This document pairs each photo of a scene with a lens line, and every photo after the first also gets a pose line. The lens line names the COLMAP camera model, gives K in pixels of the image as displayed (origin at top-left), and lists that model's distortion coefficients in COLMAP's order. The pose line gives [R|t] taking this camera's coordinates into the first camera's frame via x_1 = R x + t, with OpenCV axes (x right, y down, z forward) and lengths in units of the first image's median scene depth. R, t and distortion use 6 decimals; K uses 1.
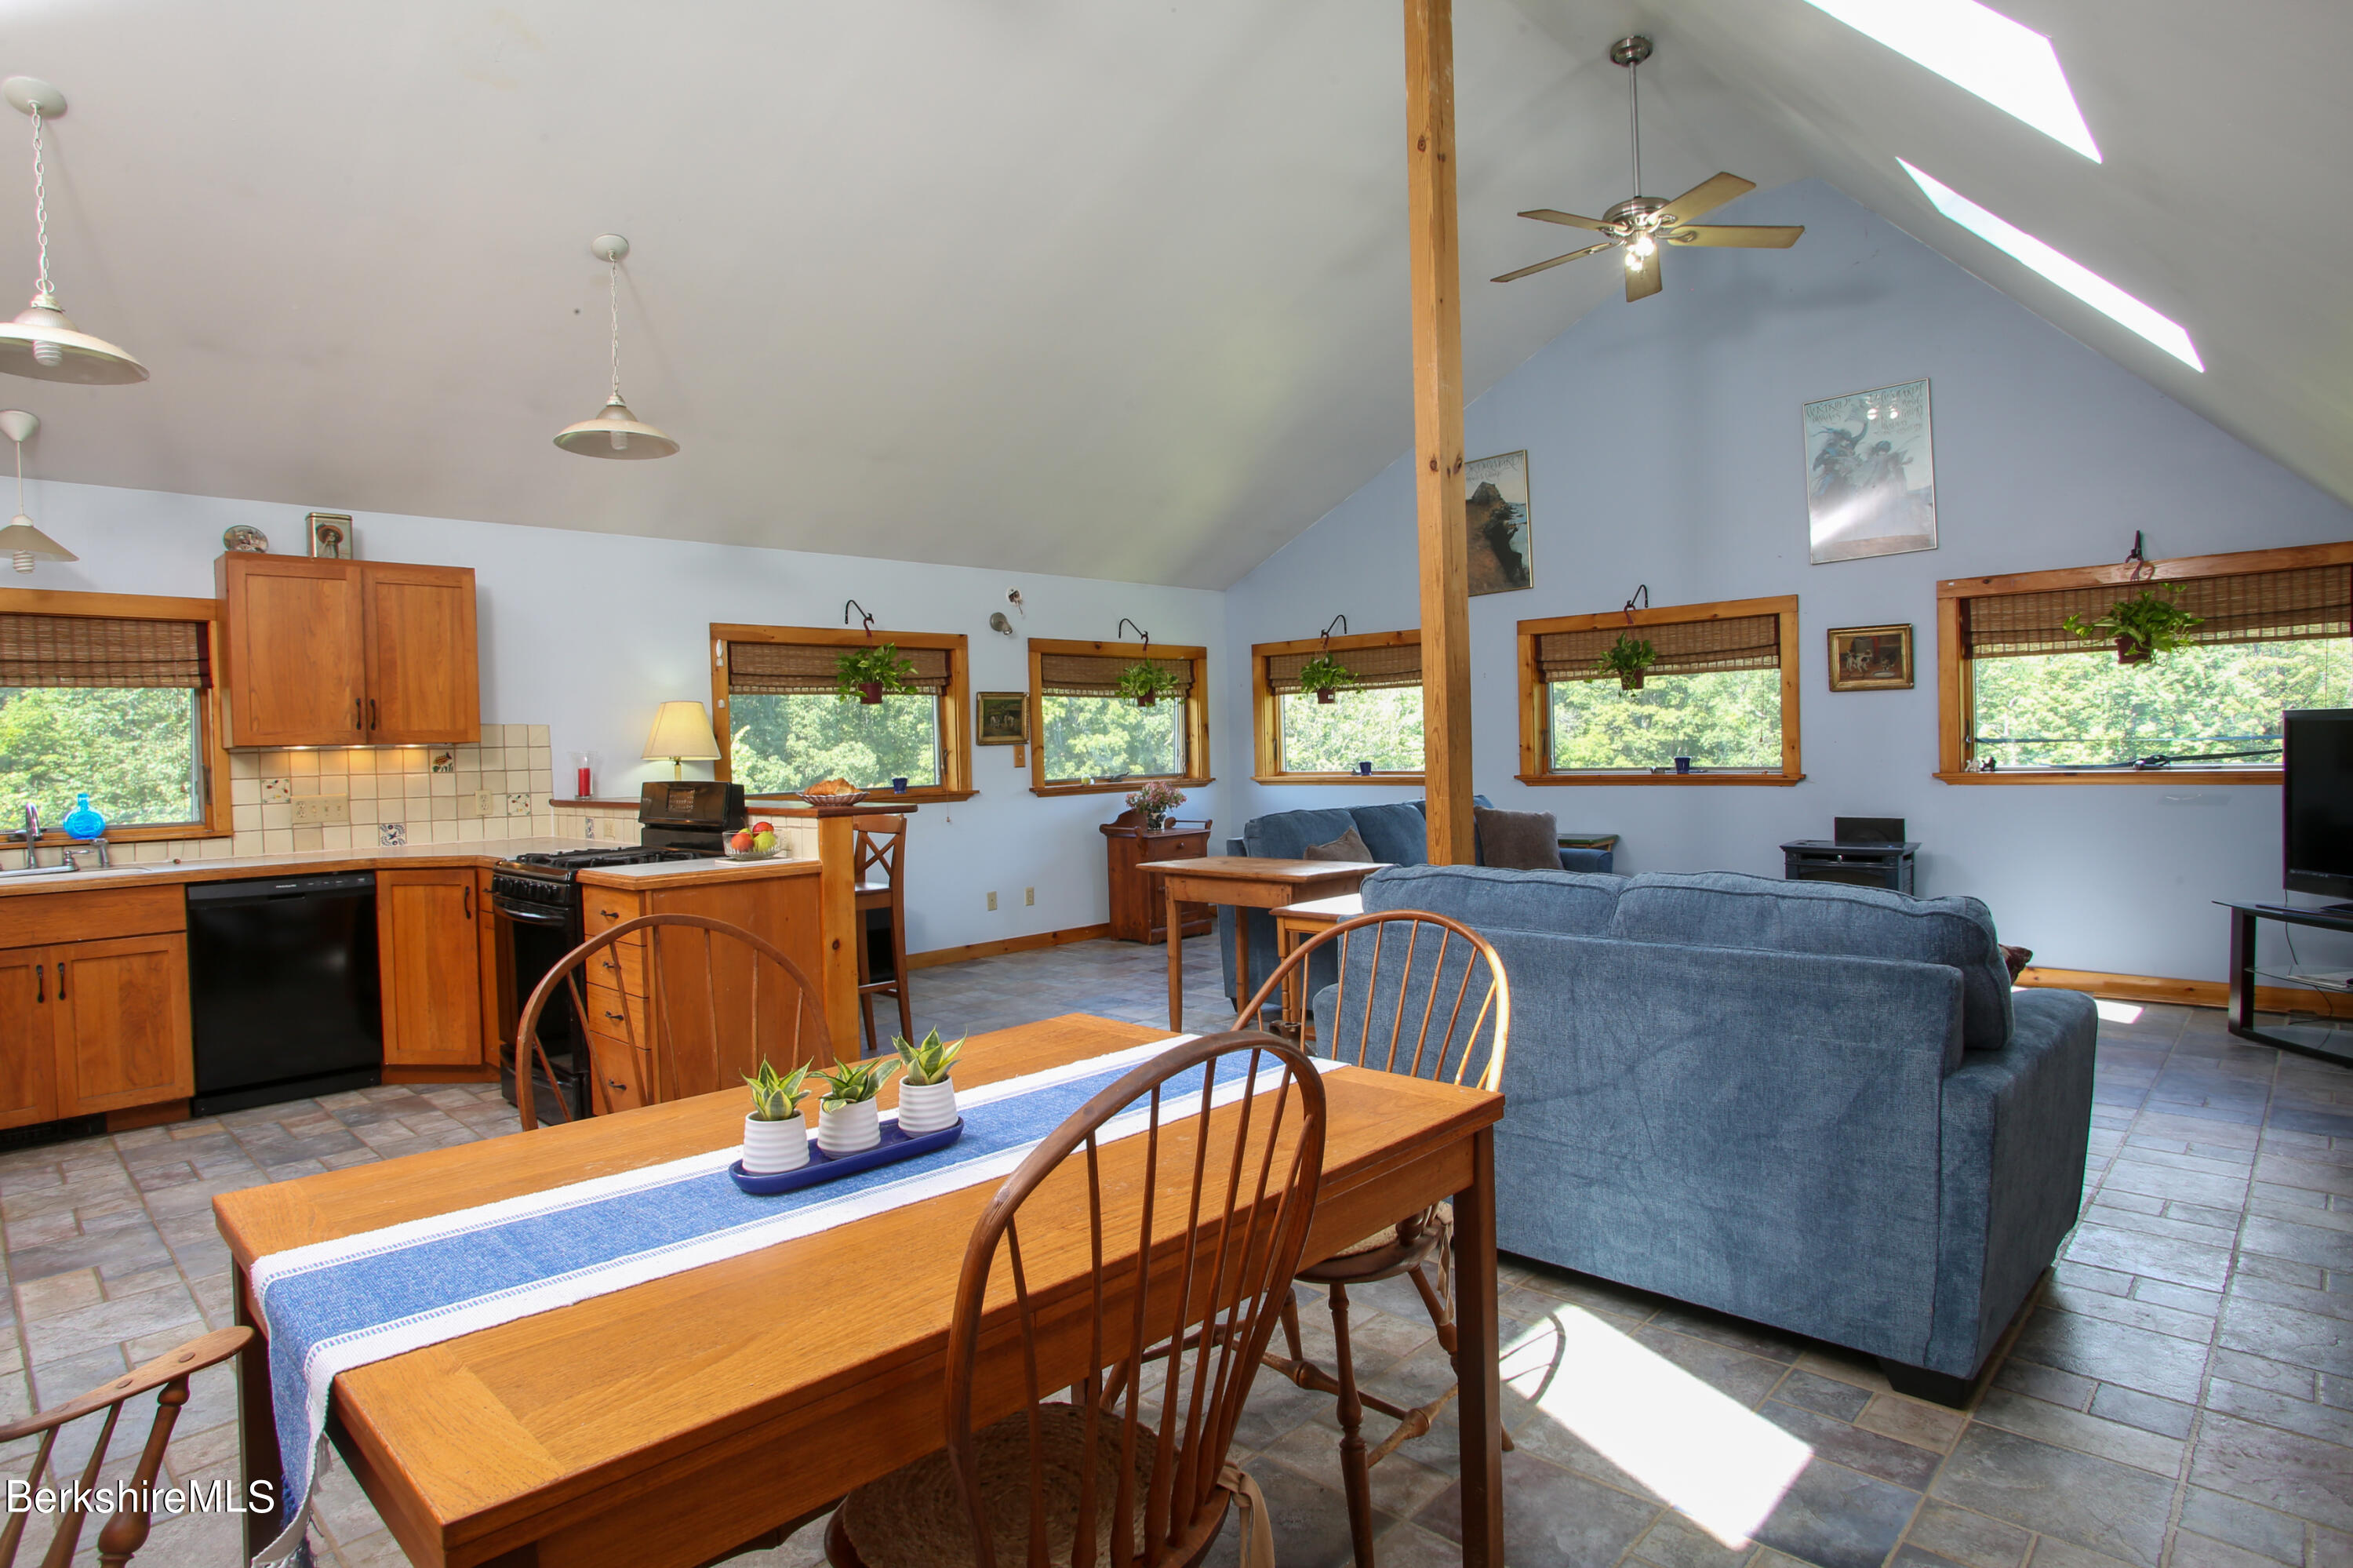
lens RADIAL K [[1276.3, 0, 1159.0], [0, 1276.3, 777.9], [0, 0, 1]] dist [-0.079382, 0.048328]
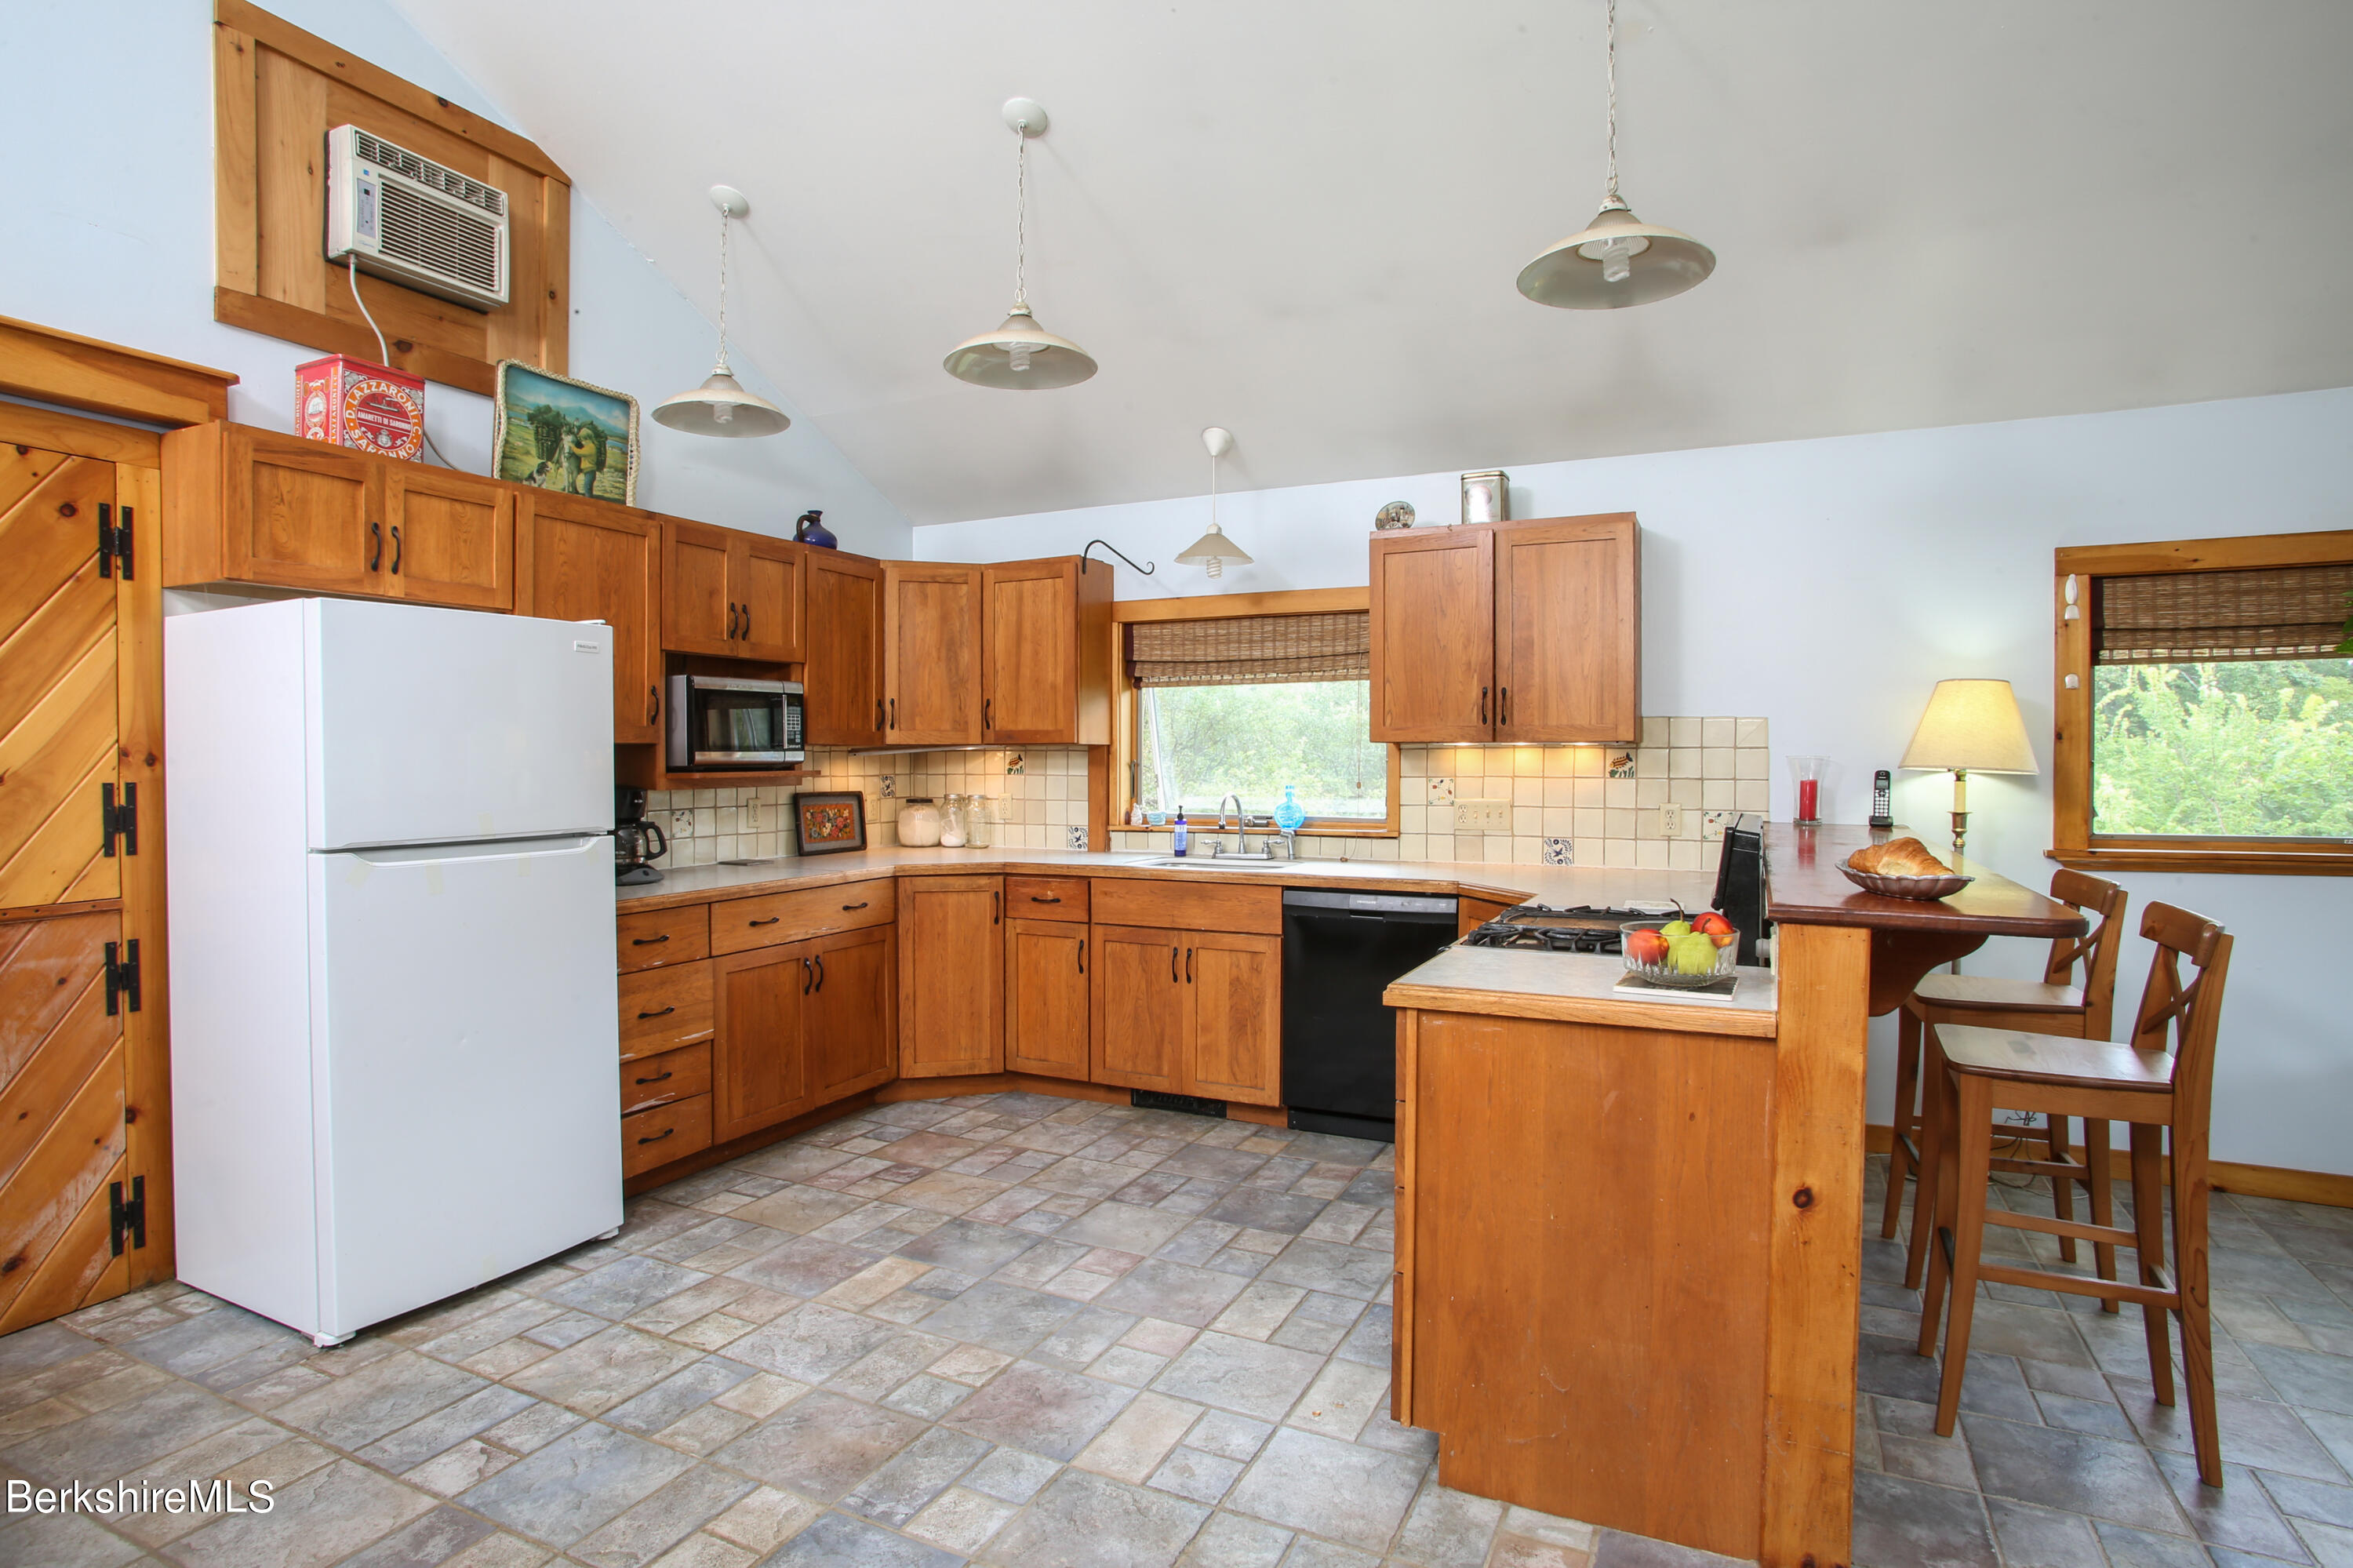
lens RADIAL K [[1232.2, 0, 1138.6], [0, 1232.2, 783.0], [0, 0, 1]] dist [-0.081043, 0.038396]
pose [[0.317033, 0.047724, -0.947213, 0.058196], [-0.030218, 0.998734, 0.040206, -0.023045], [0.947933, 0.015877, 0.318074, 0.469214]]
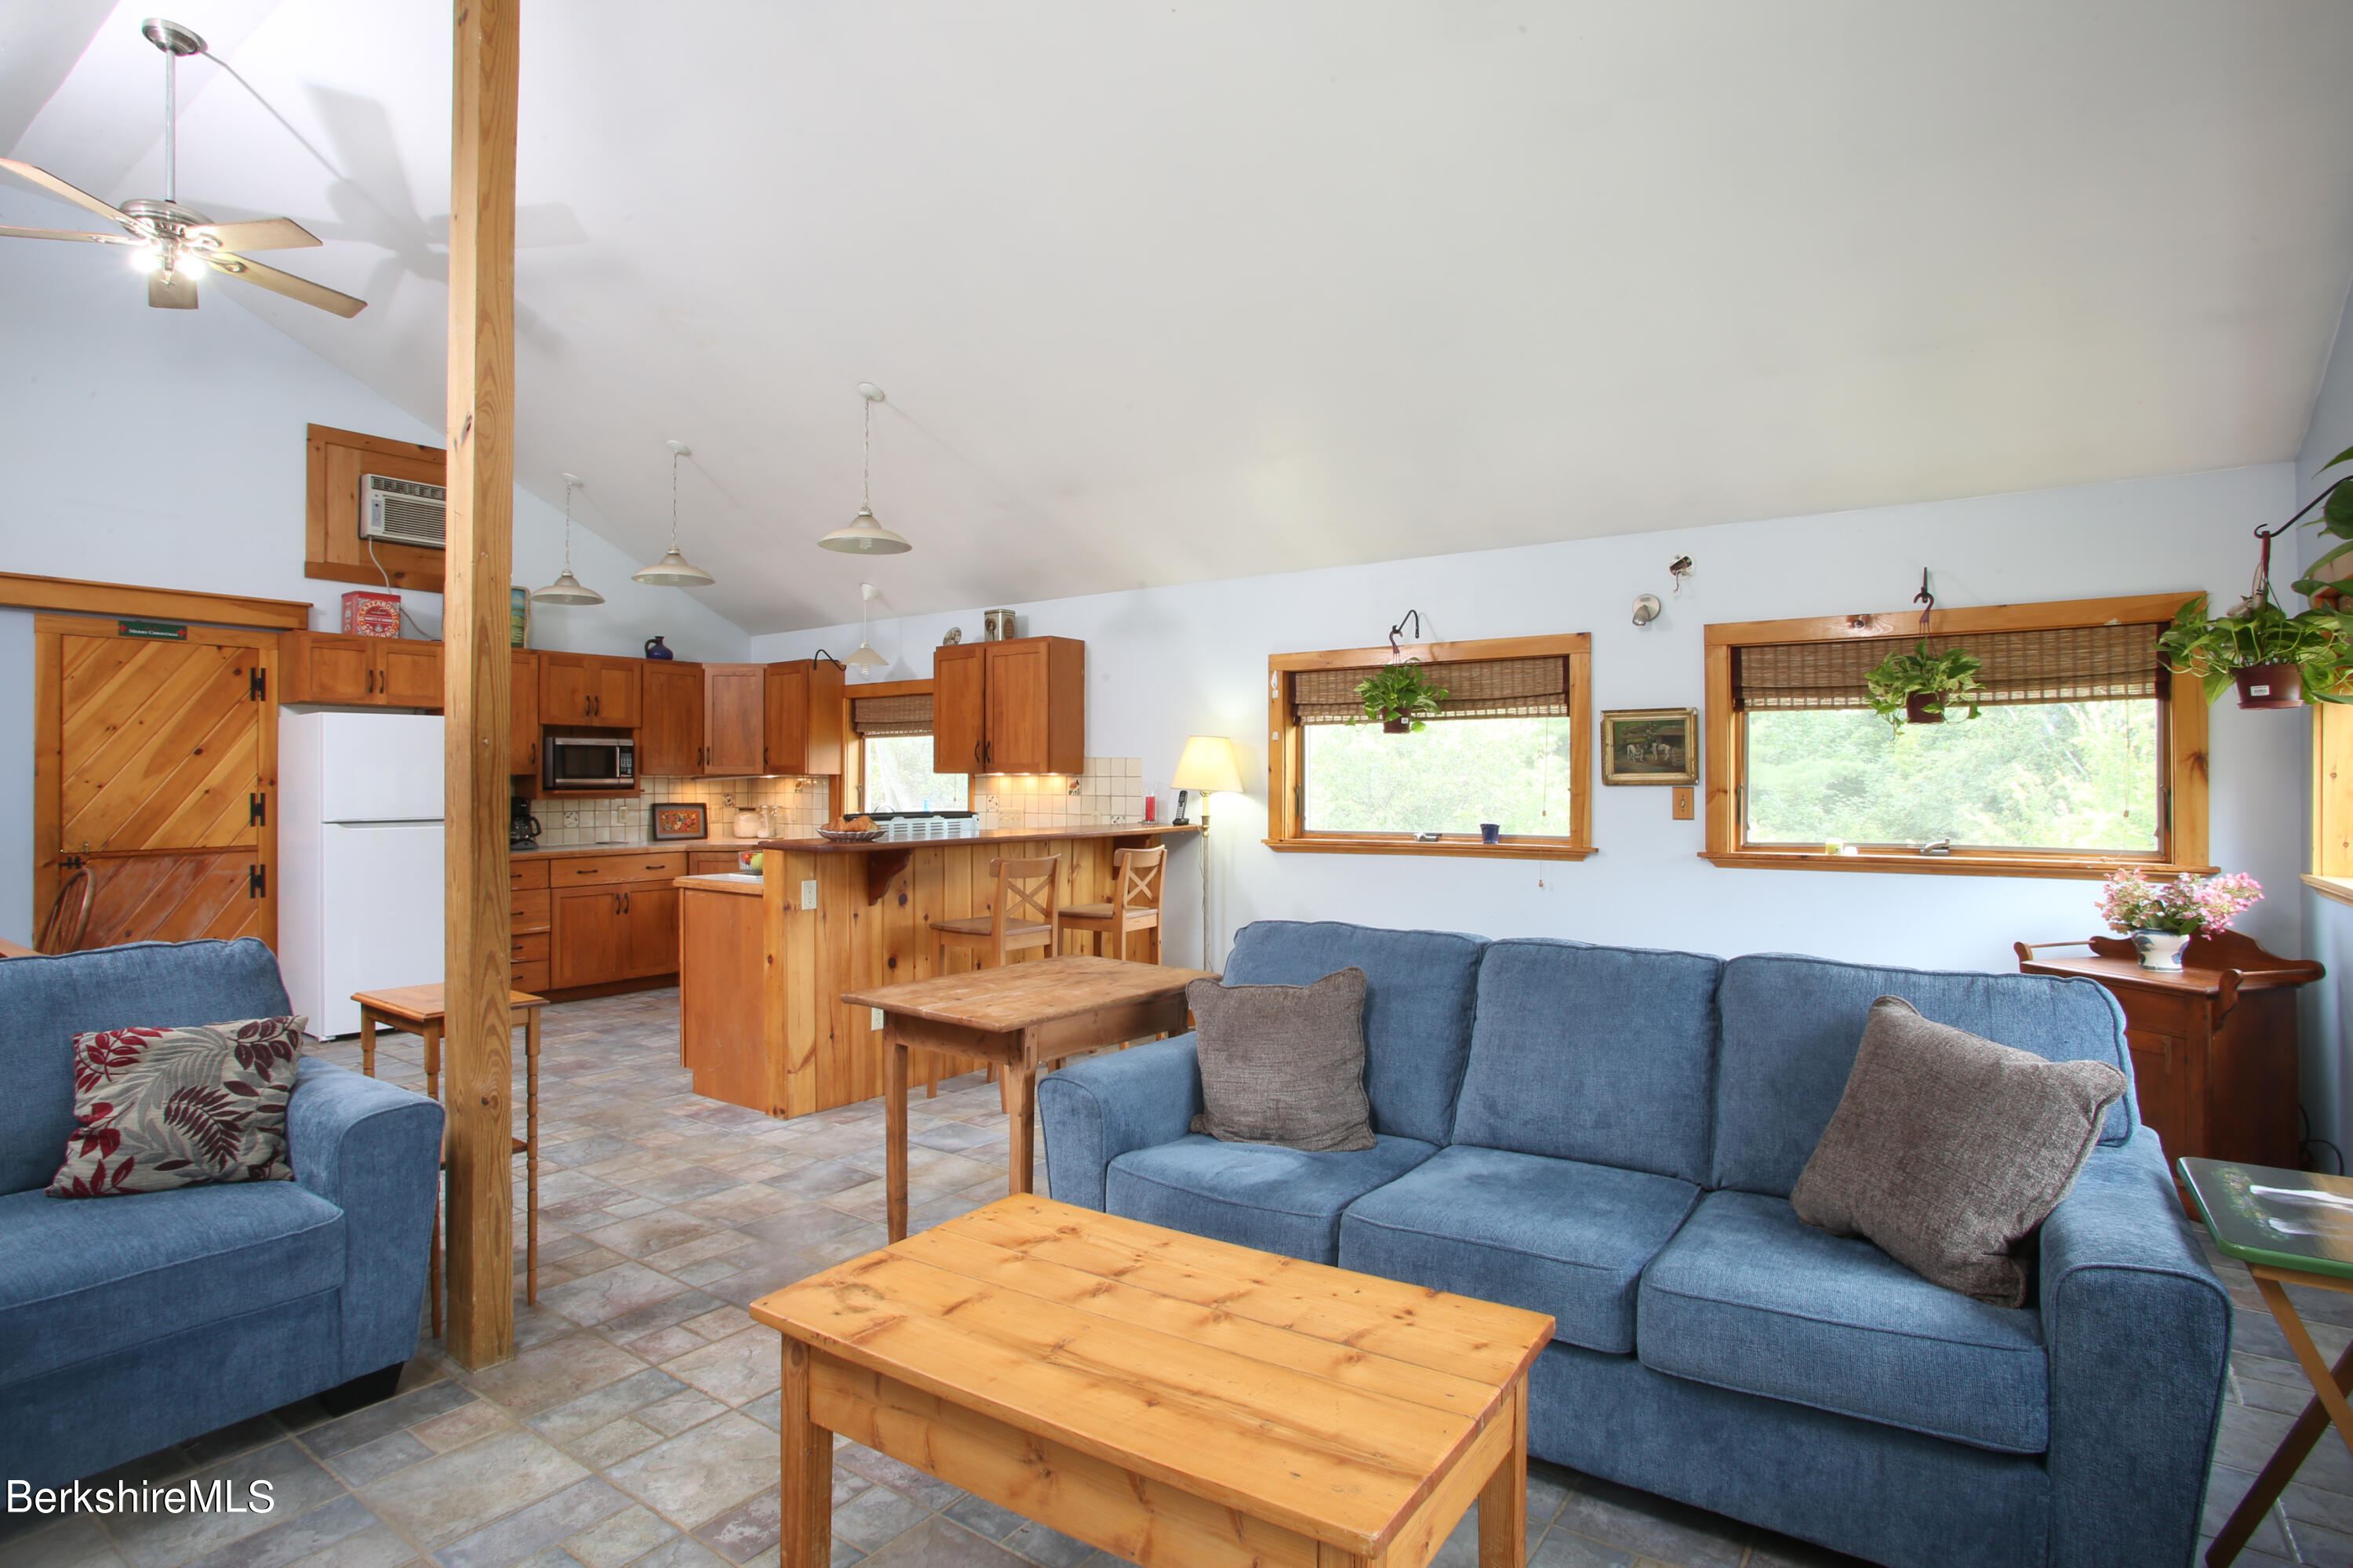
lens RADIAL K [[1276.3, 0, 1159.0], [0, 1276.3, 777.9], [0, 0, 1]] dist [-0.079382, 0.048328]
pose [[0.133436, 0.025375, -0.990733, 0.725146], [-0.027133, 0.999391, 0.021942, -0.053079], [0.990686, 0.023954, 0.134043, 0.910269]]
